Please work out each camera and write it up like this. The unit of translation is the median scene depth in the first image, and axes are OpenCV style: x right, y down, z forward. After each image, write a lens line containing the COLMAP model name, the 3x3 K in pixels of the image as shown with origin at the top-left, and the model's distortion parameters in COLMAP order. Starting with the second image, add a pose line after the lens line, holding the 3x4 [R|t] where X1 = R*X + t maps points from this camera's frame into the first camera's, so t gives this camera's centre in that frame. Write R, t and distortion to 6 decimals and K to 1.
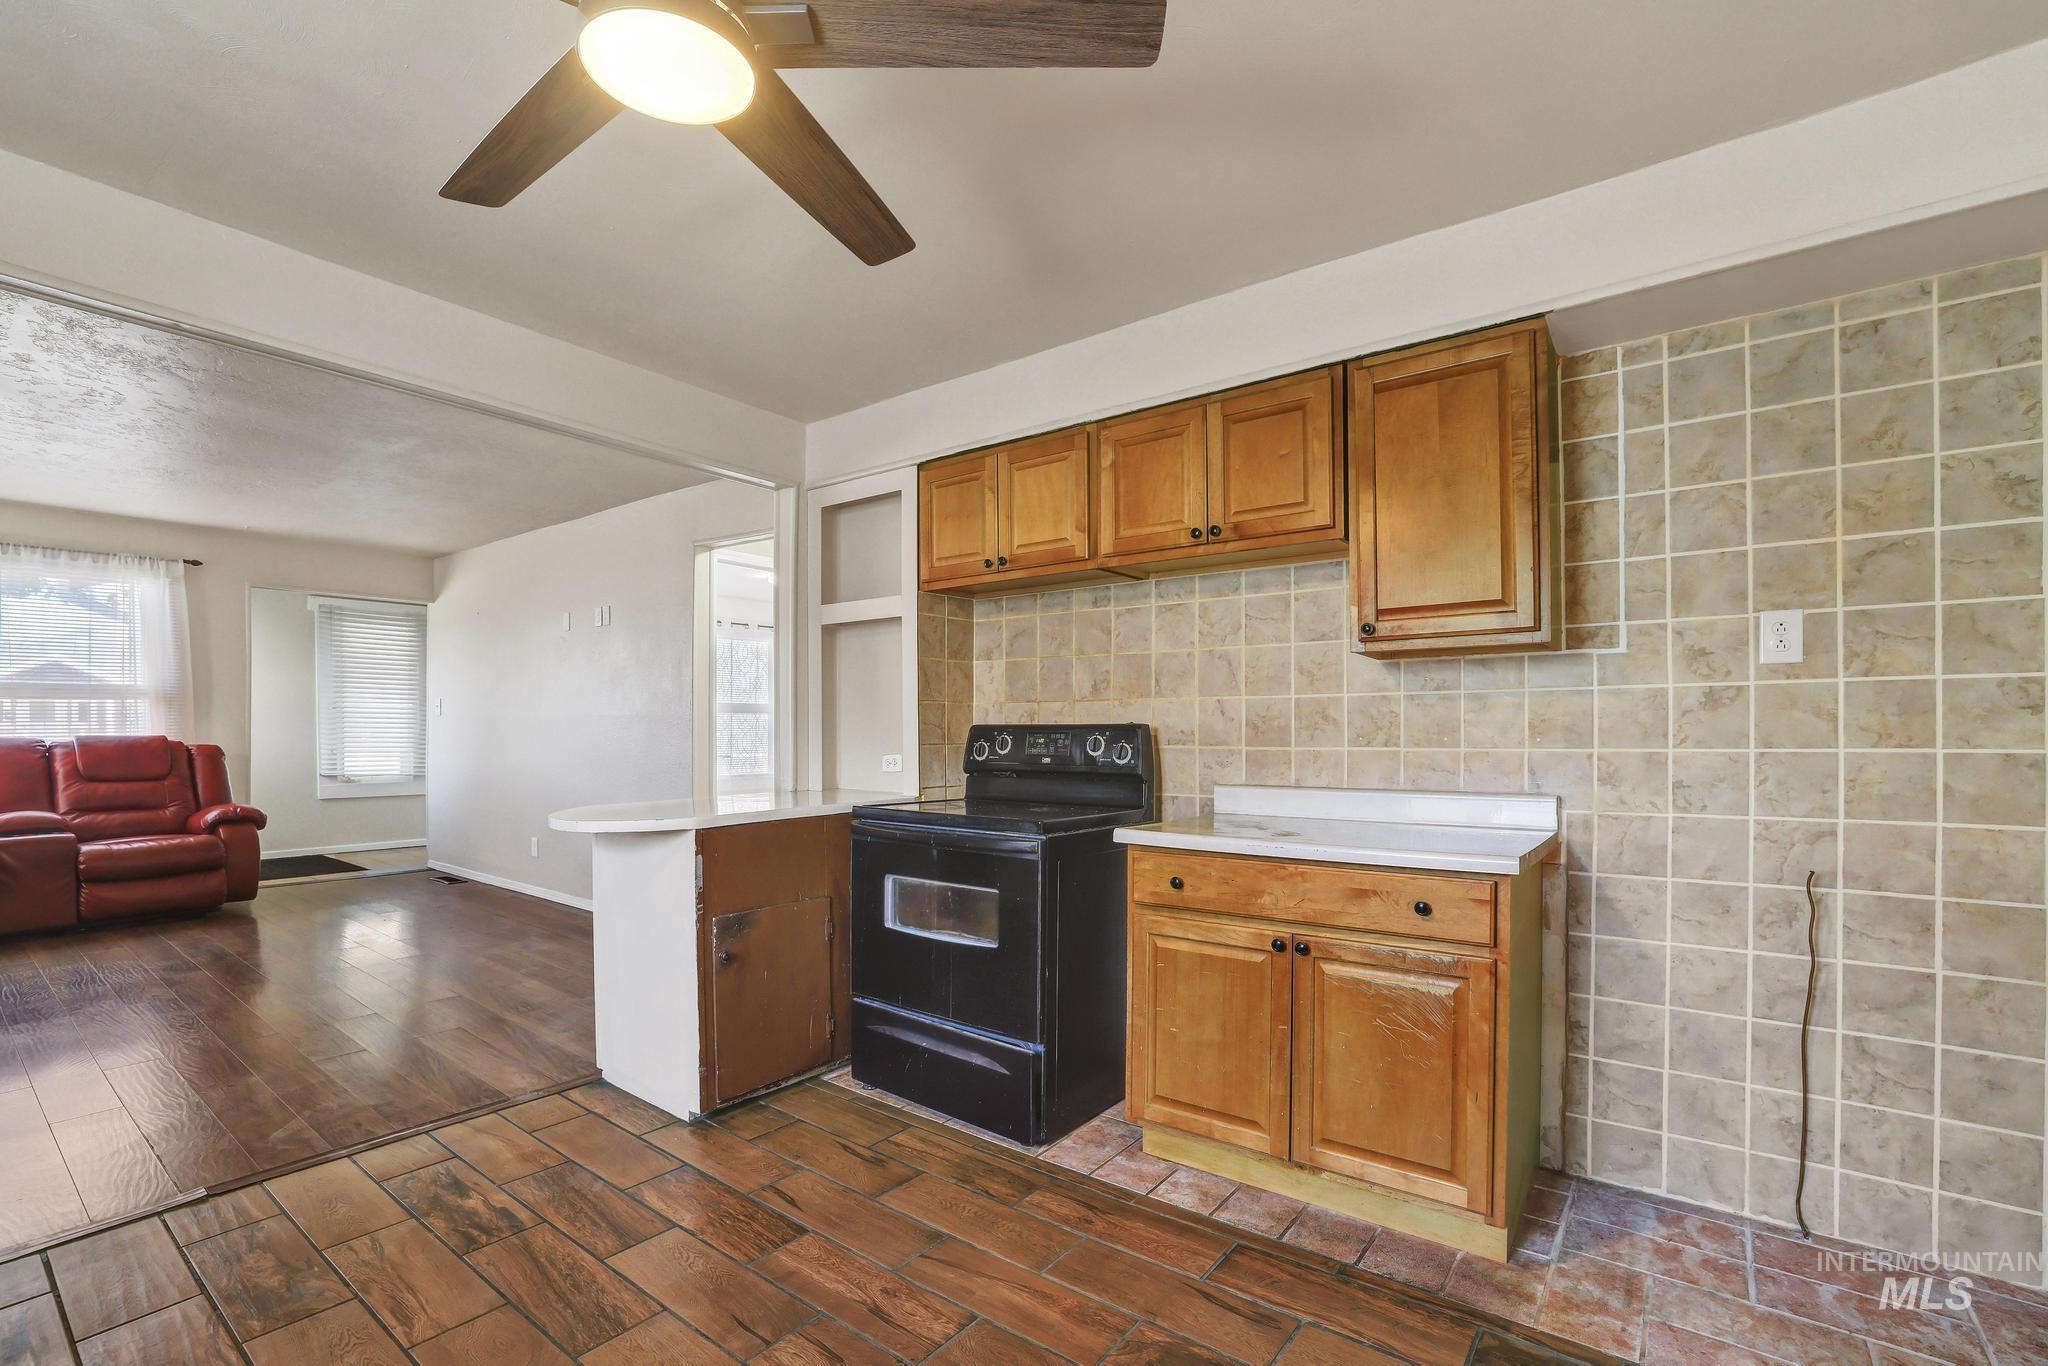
lens RADIAL K [[901.1, 0, 1012.2], [0, 901.1, 736.2], [0, 0, 1]] dist [-0.055377, 0.020480]
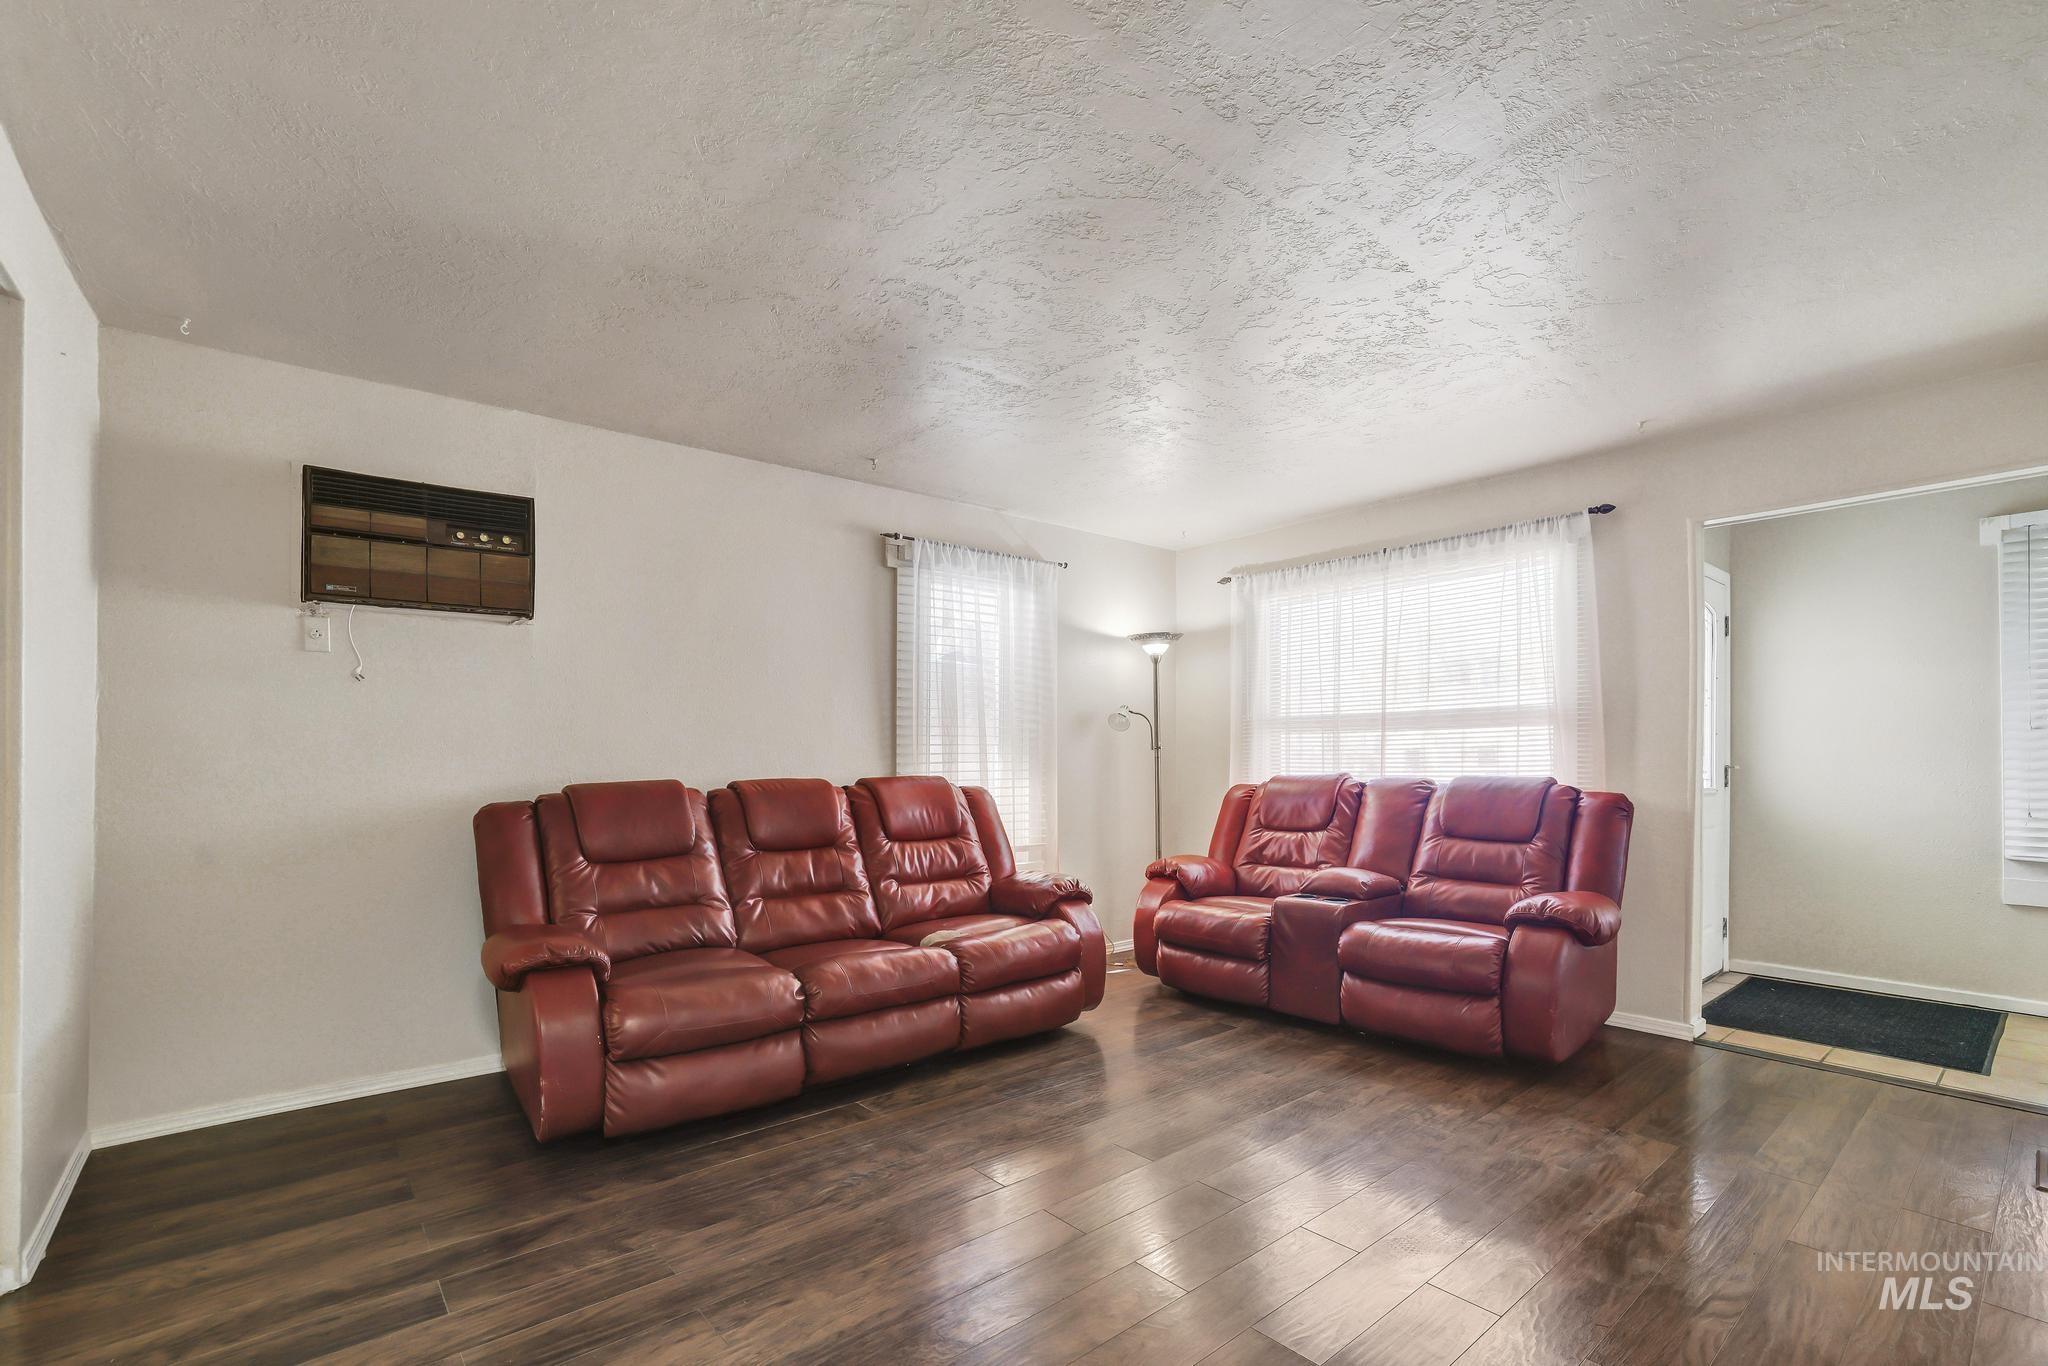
lens RADIAL K [[901.1, 0, 1012.2], [0, 901.1, 736.2], [0, 0, 1]] dist [-0.055377, 0.020480]
pose [[-0.212597, -0.028470, -0.976725, -0.433551], [-0.009833, 0.999587, -0.026997, -0.017989], [0.977090, 0.003865, -0.212790, 1.451962]]
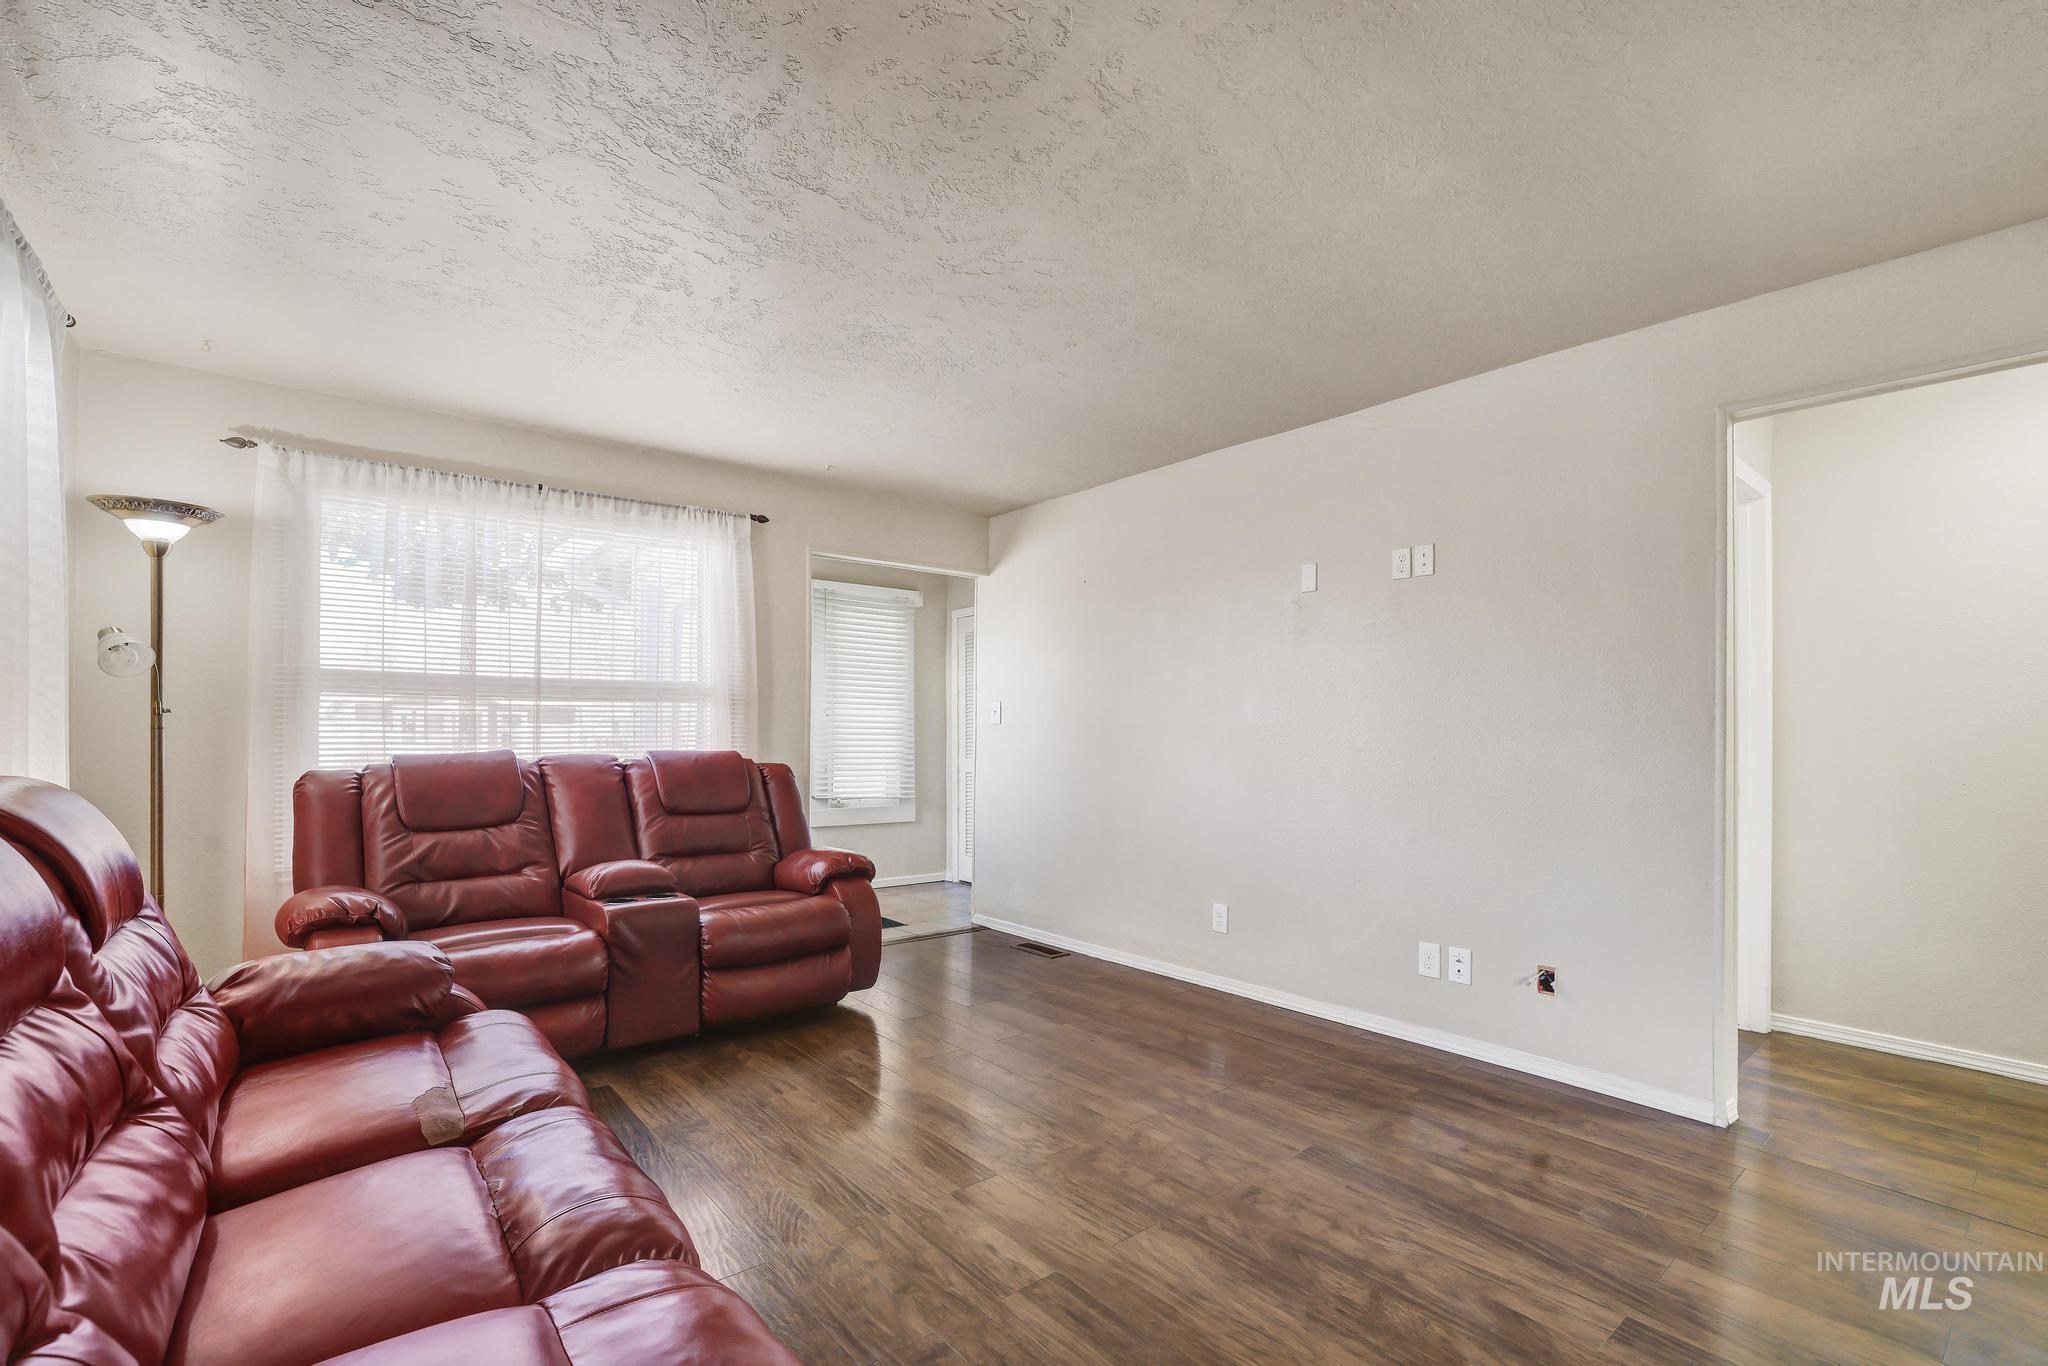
lens RADIAL K [[901.1, 0, 1012.2], [0, 901.1, 736.2], [0, 0, 1]] dist [-0.055377, 0.020480]
pose [[0.972439, 0.001433, -0.233151, -1.125560], [-0.004033, 0.999935, -0.010673, -0.012041], [0.233121, 0.011320, 0.972382, 0.628607]]
